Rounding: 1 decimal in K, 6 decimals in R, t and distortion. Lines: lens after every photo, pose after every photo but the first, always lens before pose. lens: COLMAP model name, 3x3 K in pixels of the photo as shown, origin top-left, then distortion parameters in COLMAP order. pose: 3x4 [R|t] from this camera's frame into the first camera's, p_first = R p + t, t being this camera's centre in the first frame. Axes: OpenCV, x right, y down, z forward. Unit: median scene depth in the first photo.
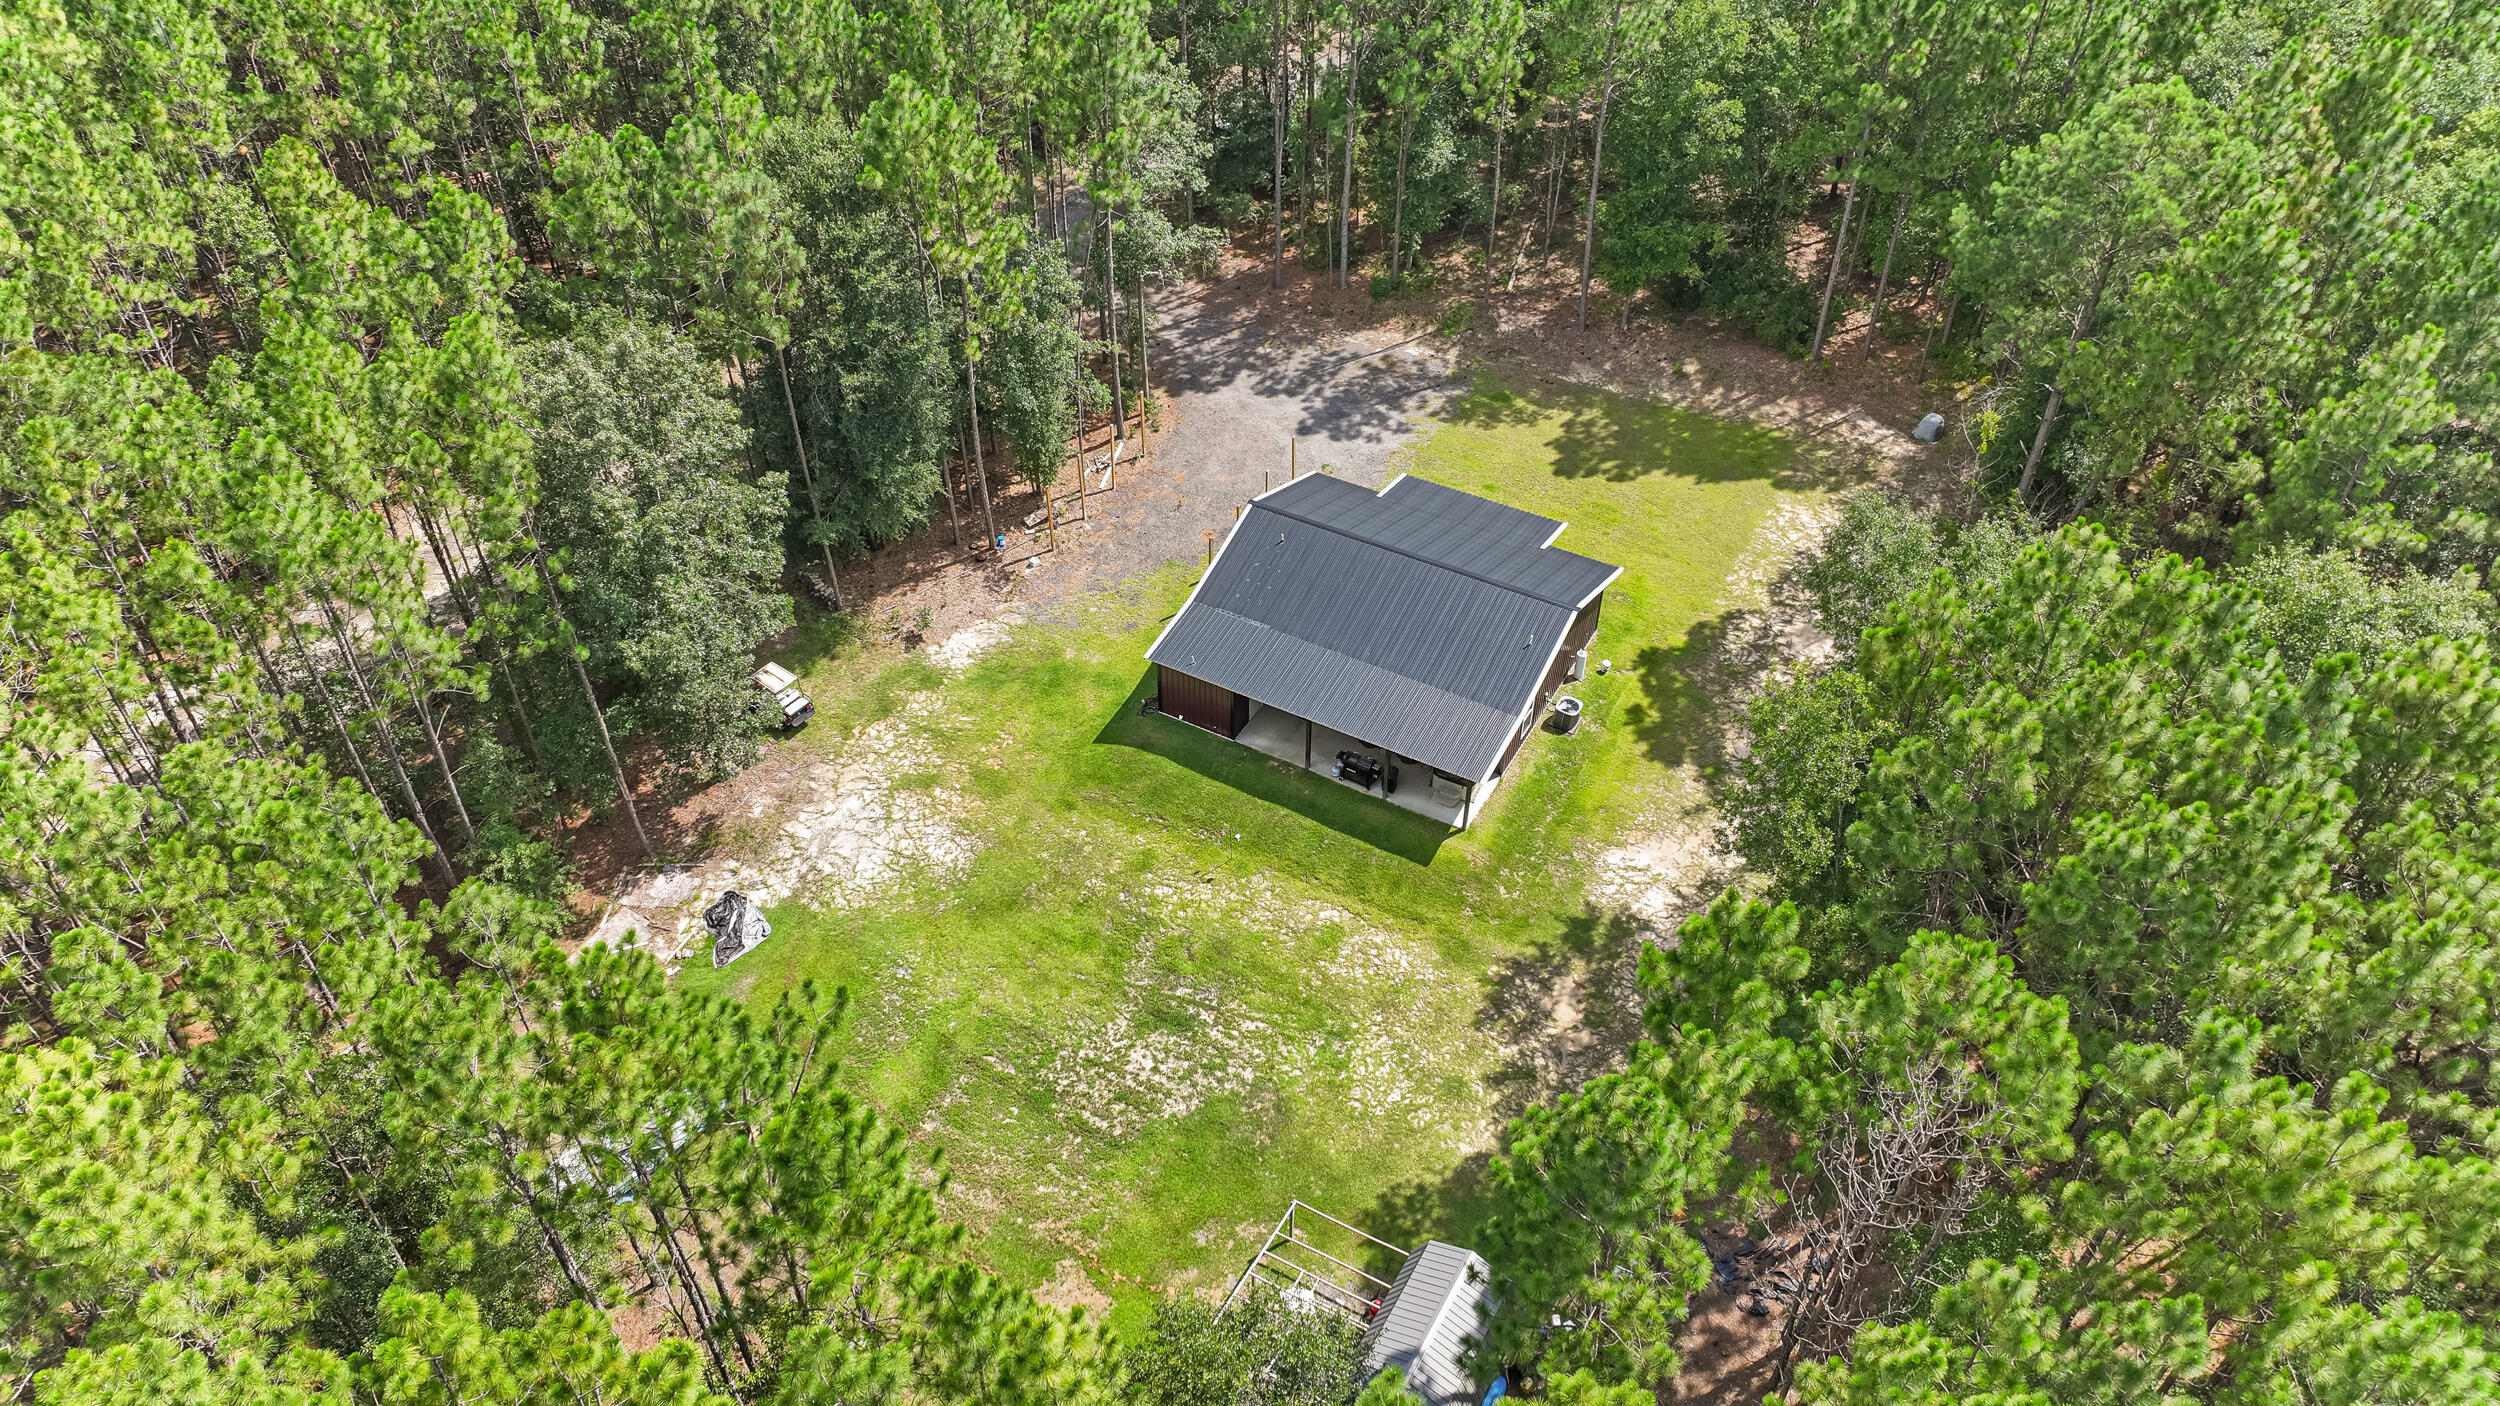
lens RADIAL K [[1761.3, 0, 1249.7], [0, 1761.3, 705.2], [0, 0, 1]] dist [-0.007160, -0.003265]
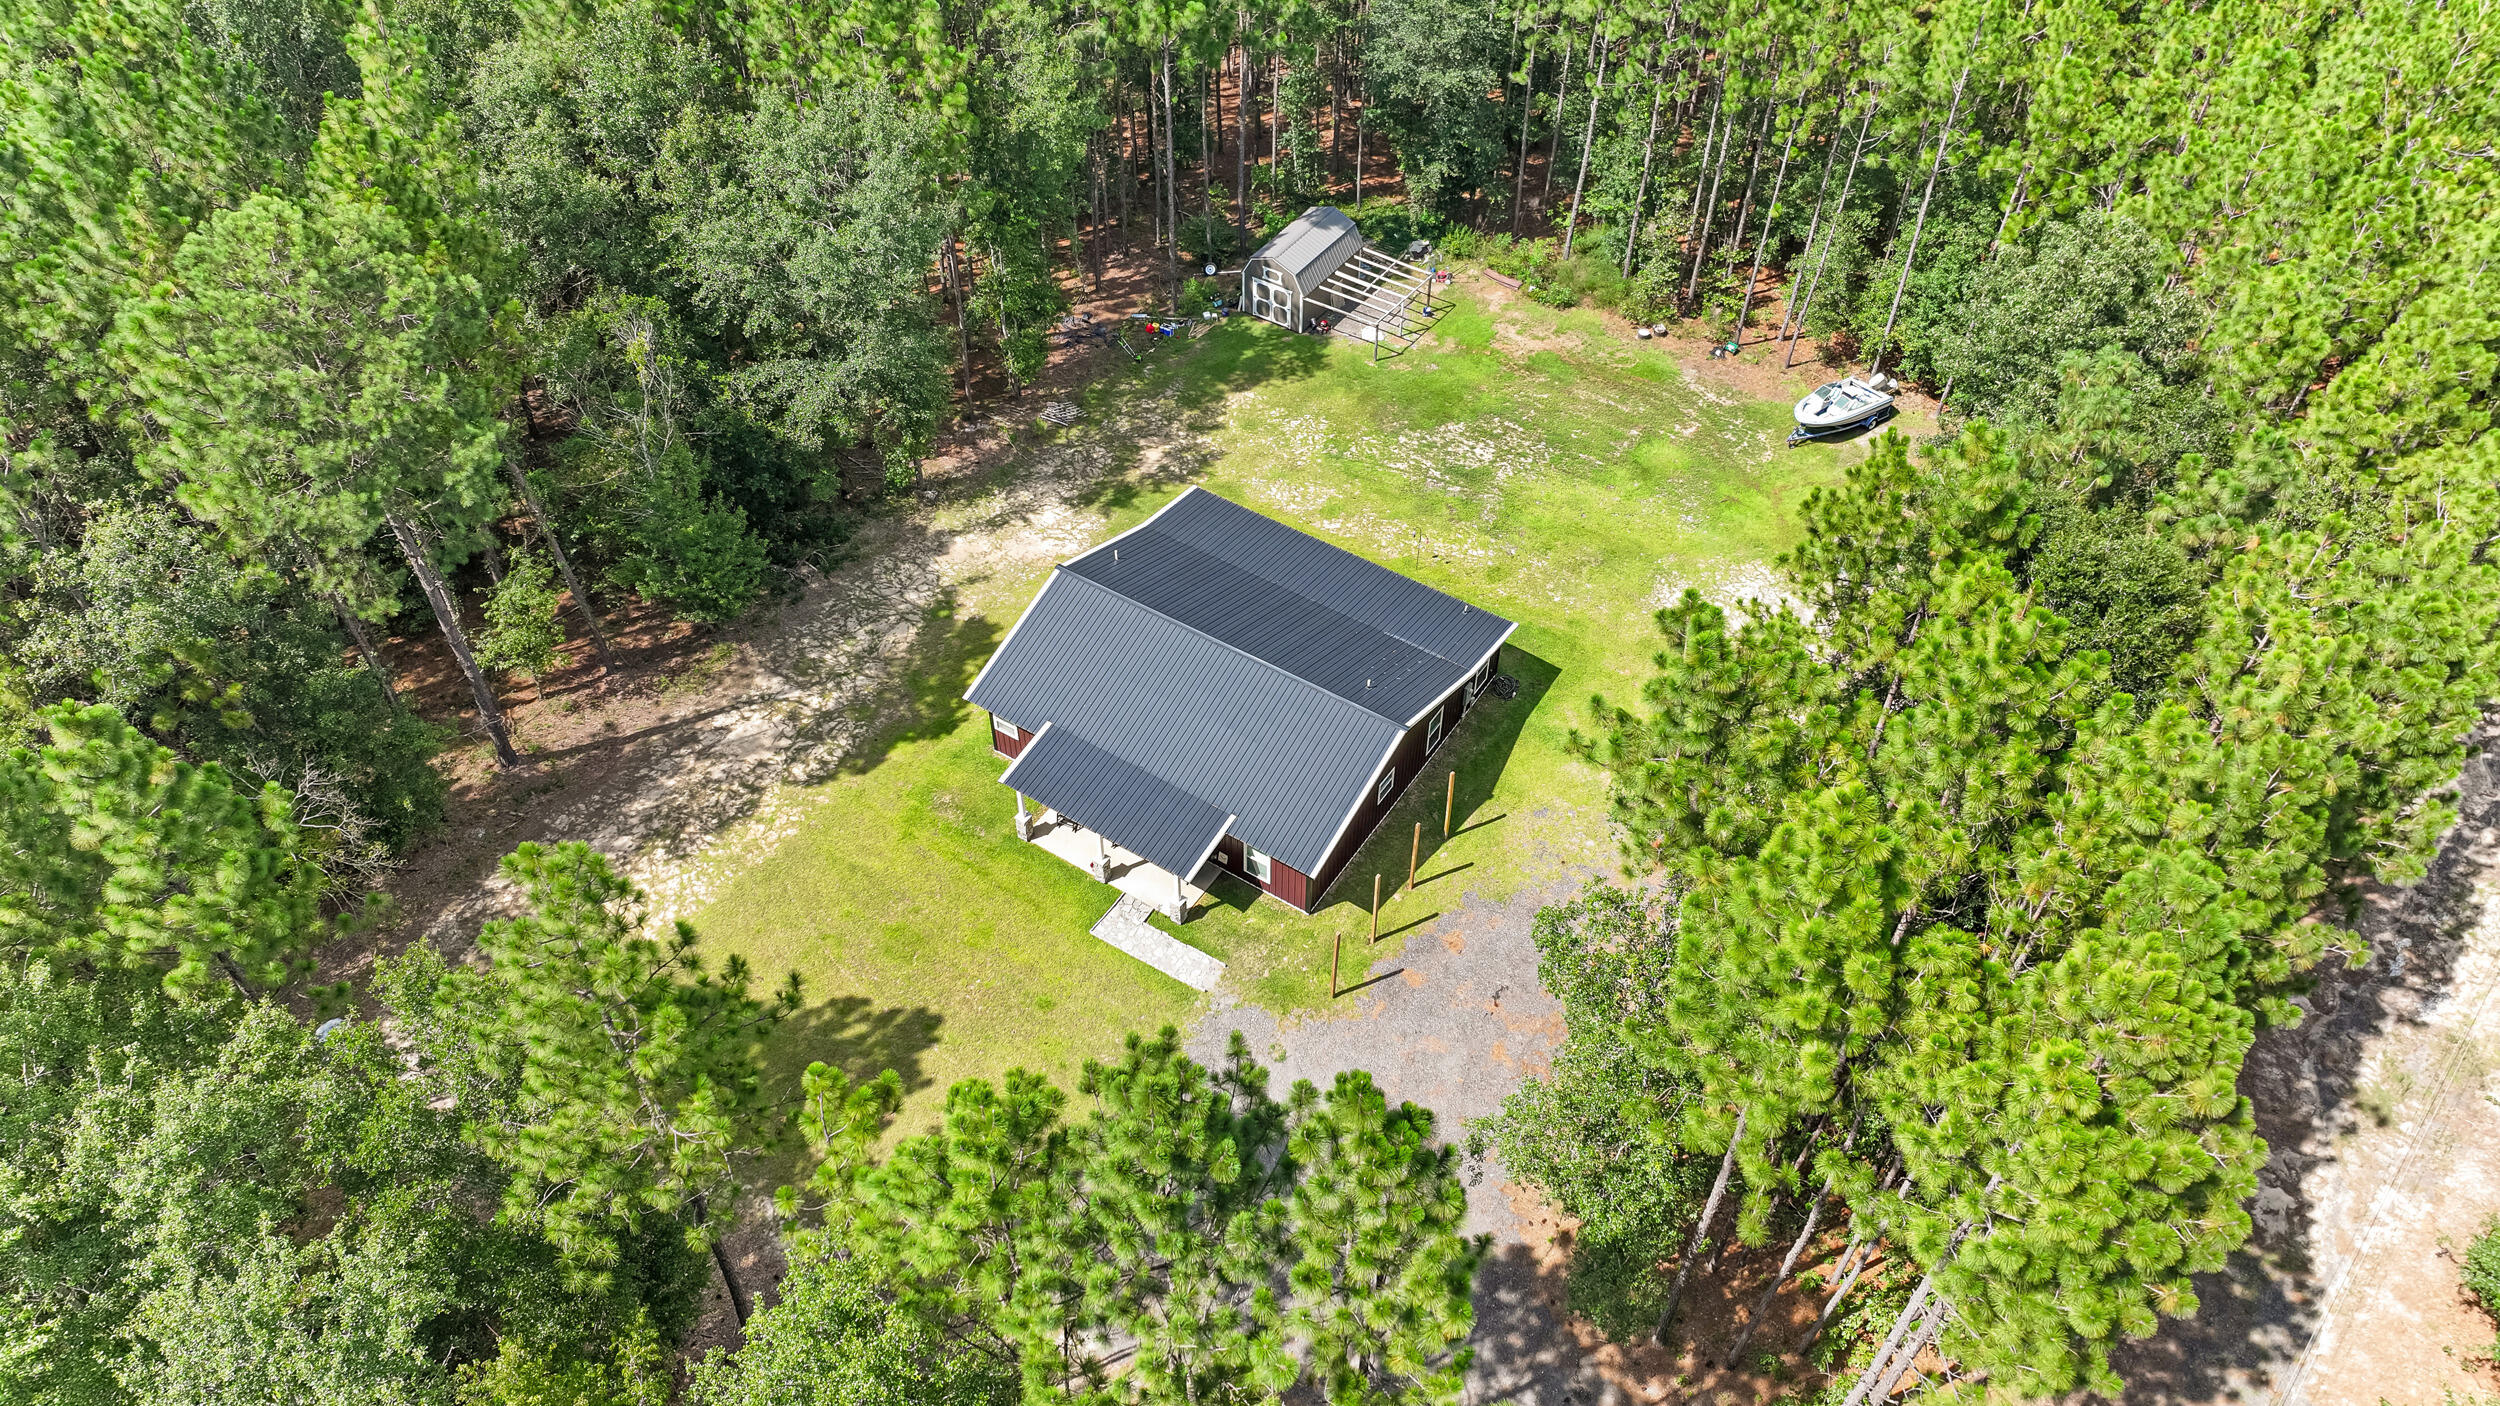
lens RADIAL K [[1761.3, 0, 1244.5], [0, 1761.3, 696.8], [0, 0, 1]] dist [-0.007160, -0.003265]
pose [[-0.997319, -0.055657, 0.047518, 0.035596], [0.046256, 0.023758, 0.998647, -0.906097], [-0.056711, 0.998167, -0.021120, 0.995122]]
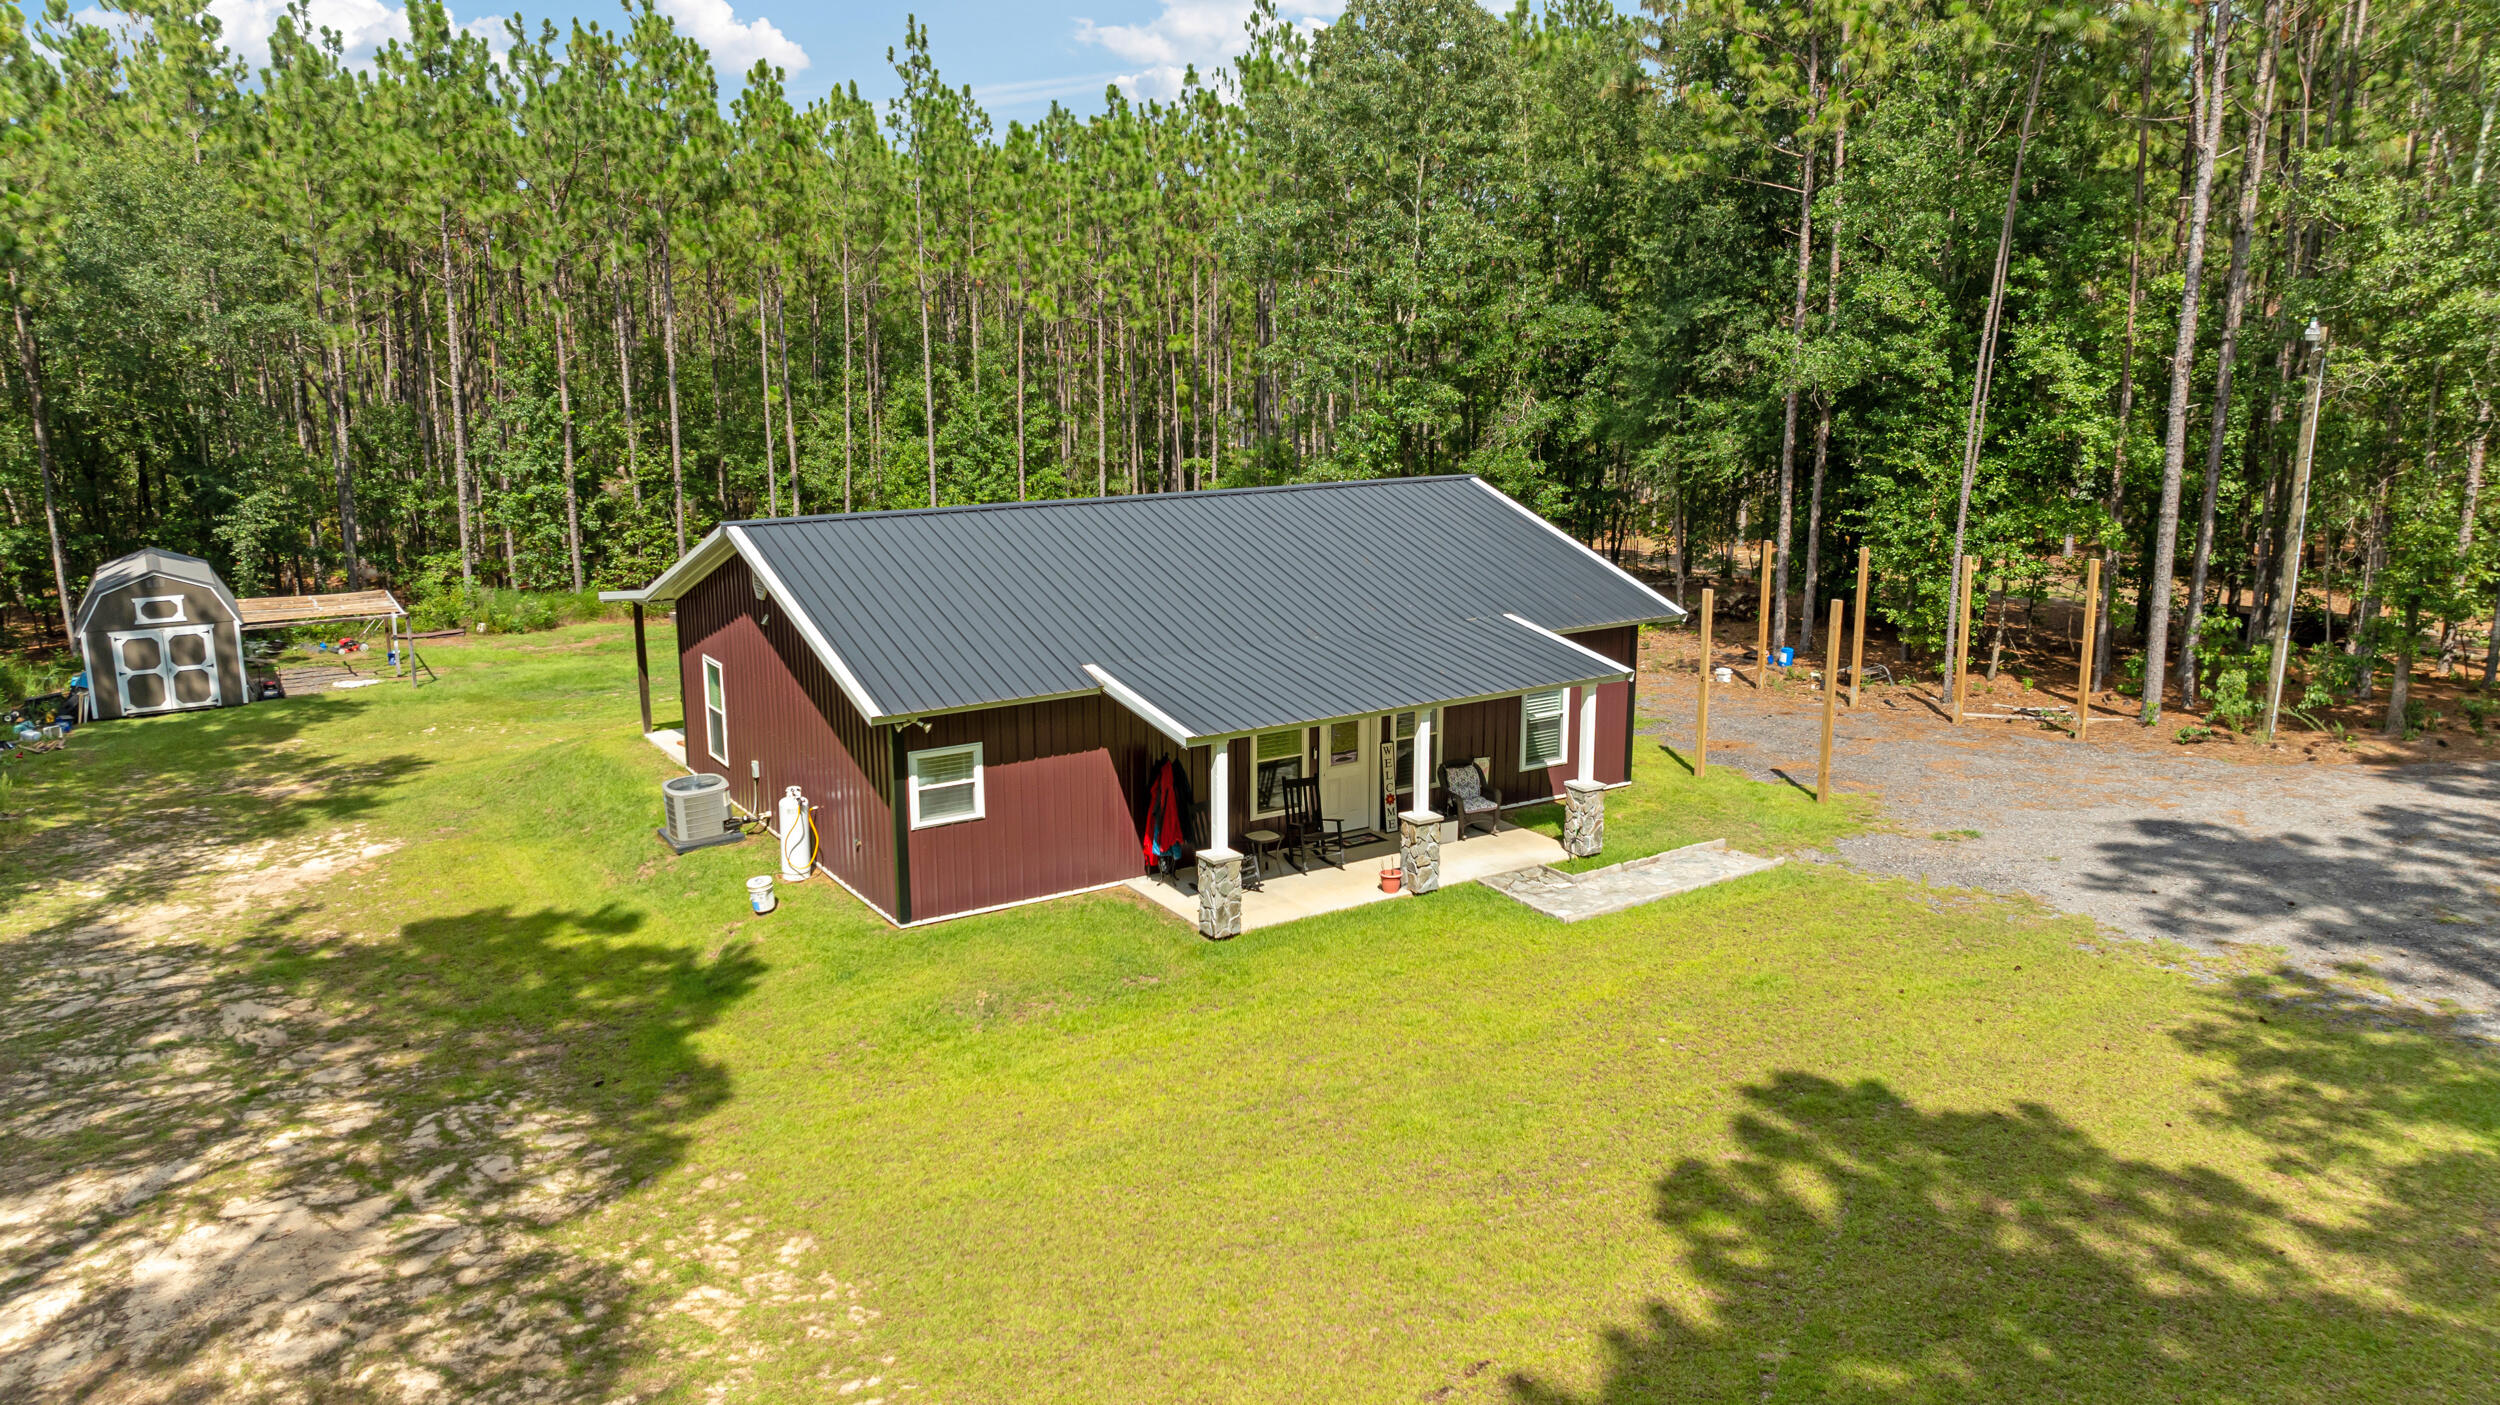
lens RADIAL K [[1761.3, 0, 1265.2], [0, 1761.3, 713.6], [0, 0, 1]] dist [-0.007160, -0.003265]
pose [[-0.456652, 0.192766, -0.868510, 0.440964], [-0.597514, 0.656829, 0.459949, -0.253569], [0.659125, 0.728984, -0.184762, 1.084445]]
